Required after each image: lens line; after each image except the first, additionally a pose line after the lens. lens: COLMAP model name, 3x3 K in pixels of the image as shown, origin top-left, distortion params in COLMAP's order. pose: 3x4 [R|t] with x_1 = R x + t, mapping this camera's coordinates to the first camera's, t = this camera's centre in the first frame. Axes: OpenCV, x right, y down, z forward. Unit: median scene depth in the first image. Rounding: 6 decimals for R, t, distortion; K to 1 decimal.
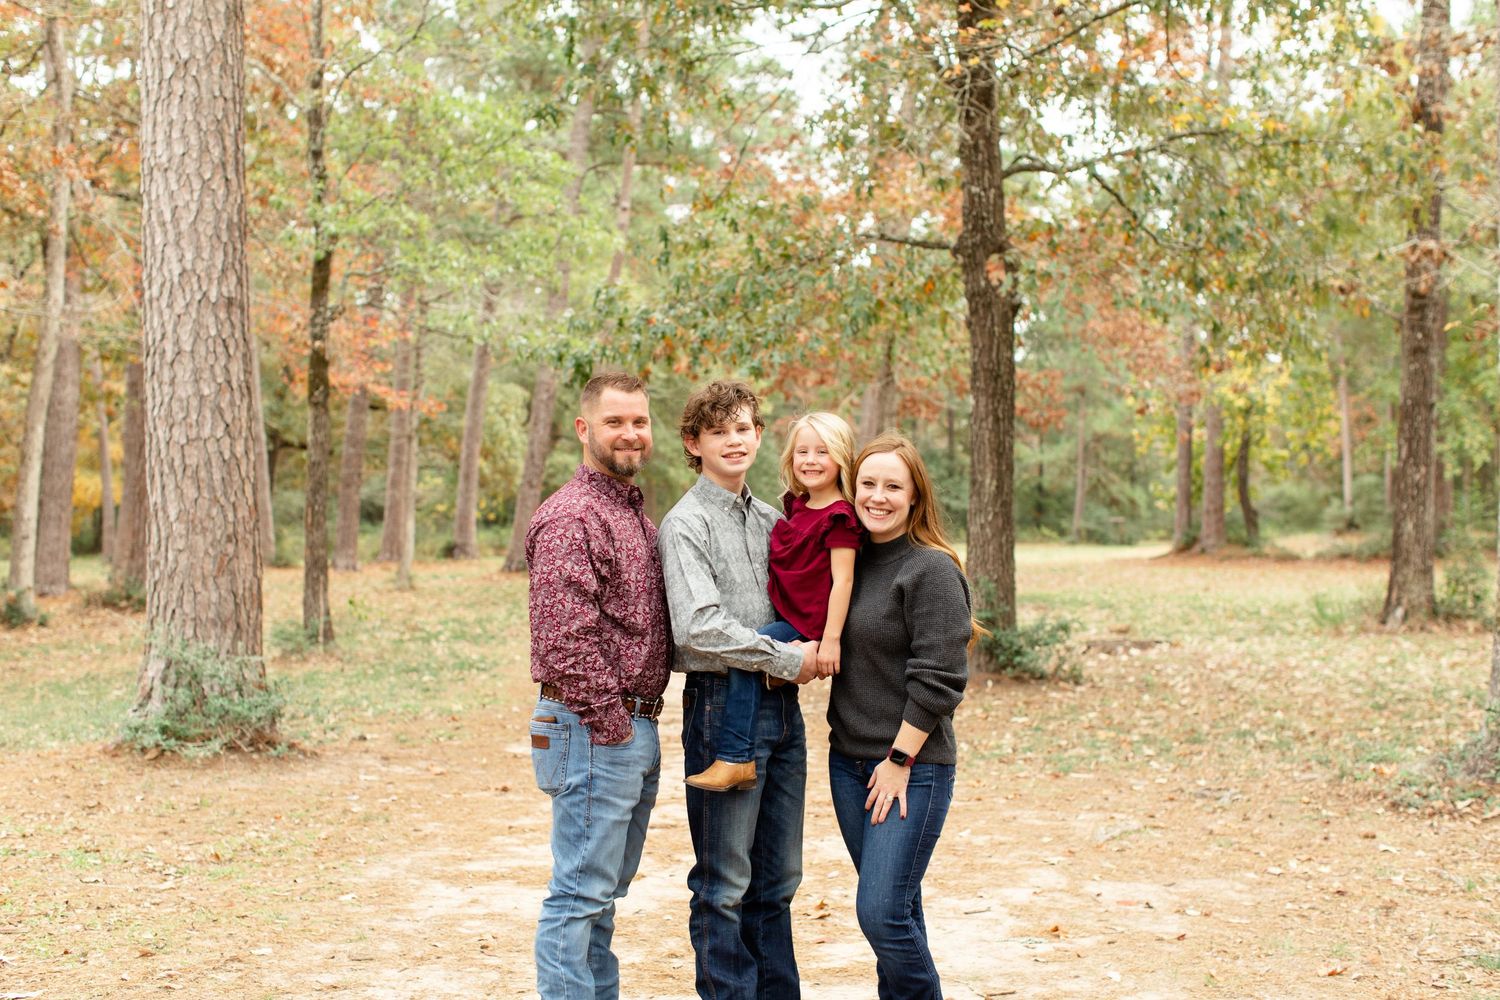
lens RADIAL K [[2156.6, 0, 750.0], [0, 2156.6, 500.0], [0, 0, 1]] dist [0.013571, 0.005056]
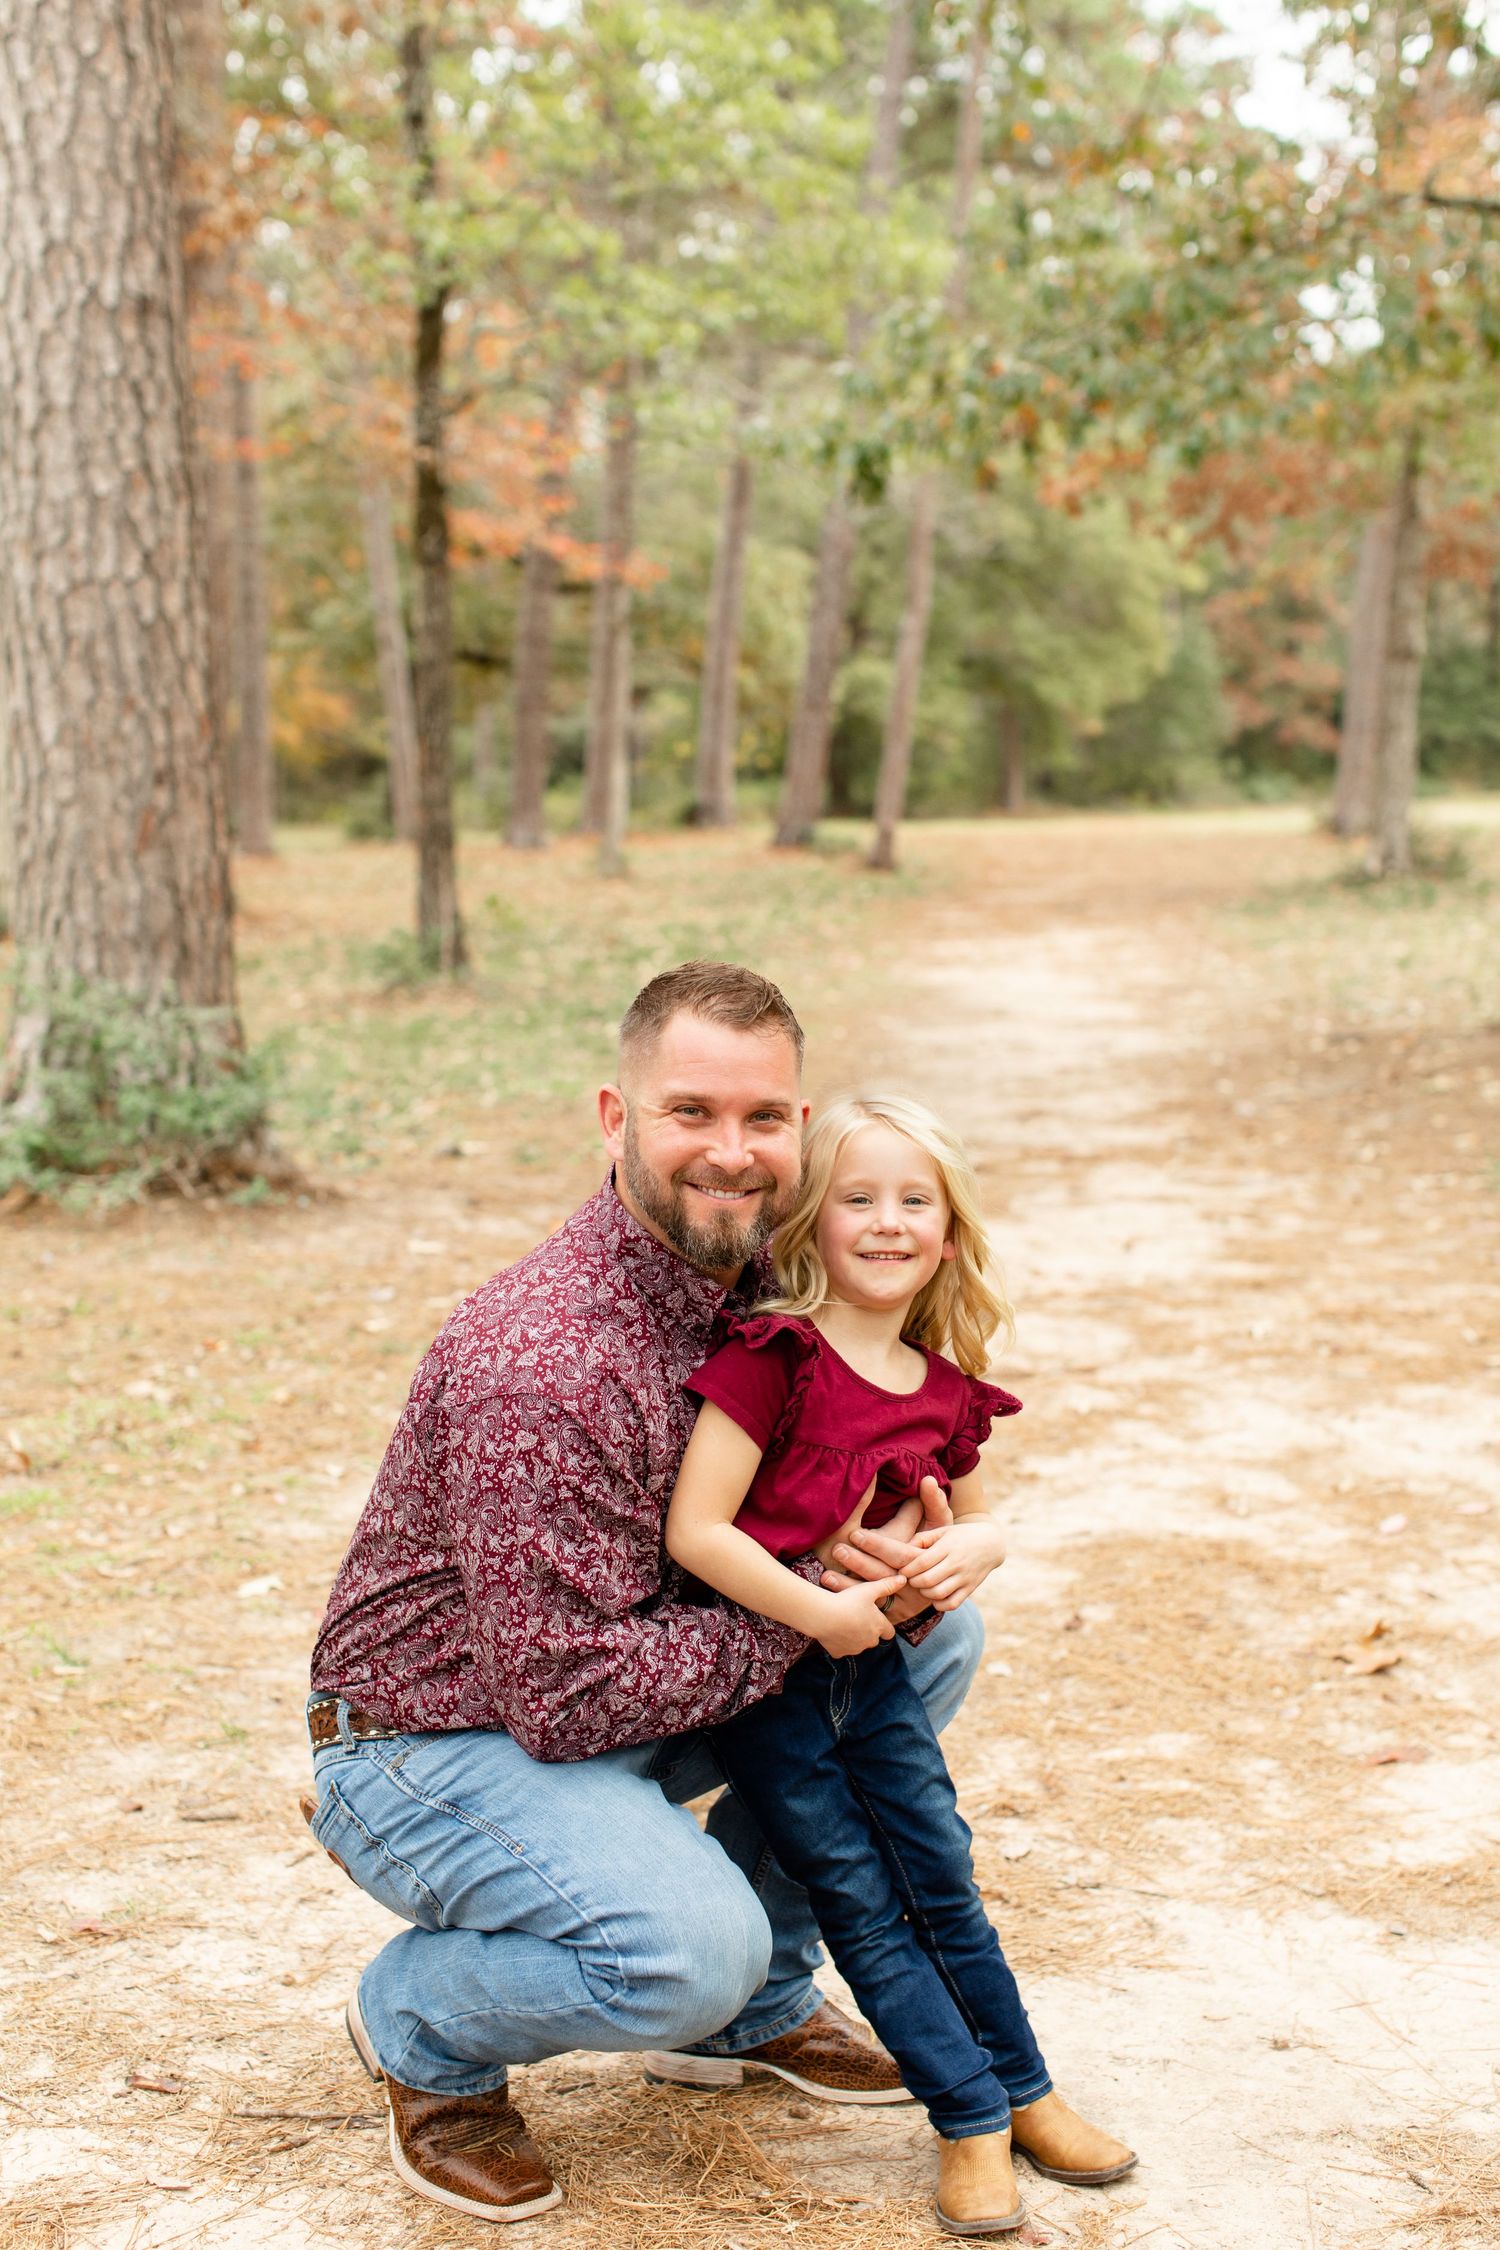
lens RADIAL K [[3234.8, 0, 747.1], [0, 3234.8, 1154.9], [0, 0, 1]] dist [0.013571, 0.005056]
pose [[0.991700, 0.000079, -0.128570, -0.004128], [0.016306, 0.991848, 0.126382, 0.011700], [0.127532, -0.127429, 0.983614, 0.250685]]
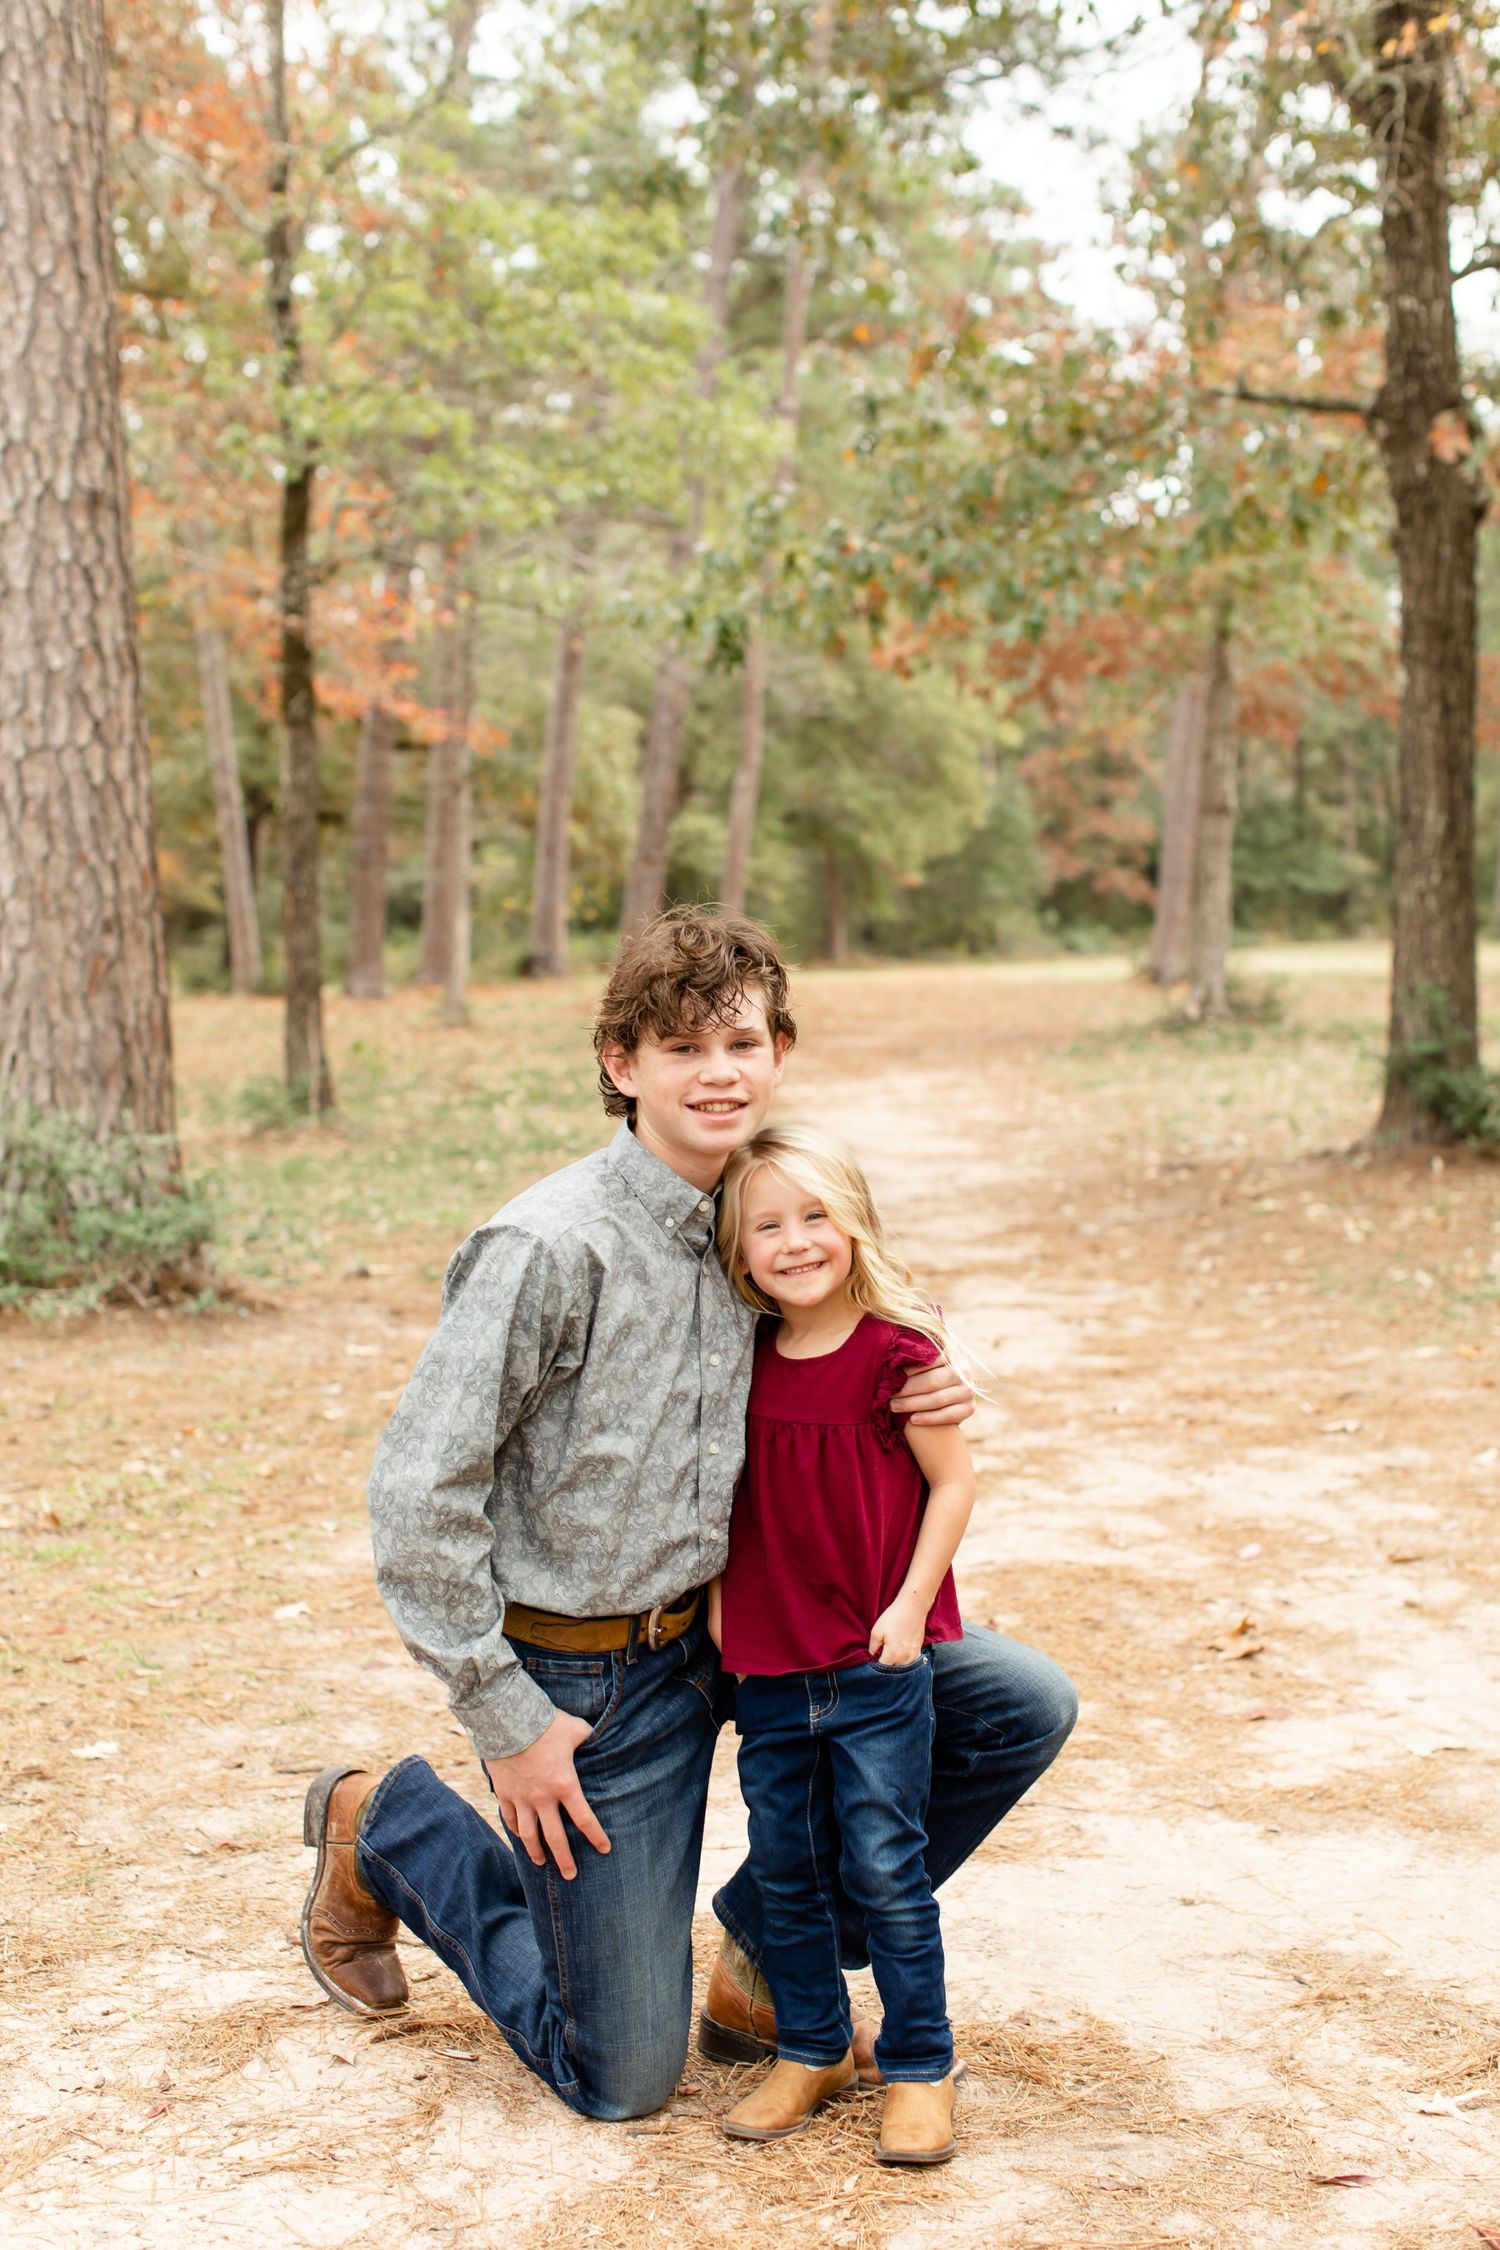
lens RADIAL K [[3234.8, 0, 747.1], [0, 3234.8, 1154.9], [0, 0, 1]] dist [0.013571, 0.005056]
pose [[0.997235, -0.013704, -0.073031, -0.015401], [0.019608, 0.996542, 0.080747, 0.012344], [0.071672, -0.081956, 0.994055, 0.172601]]
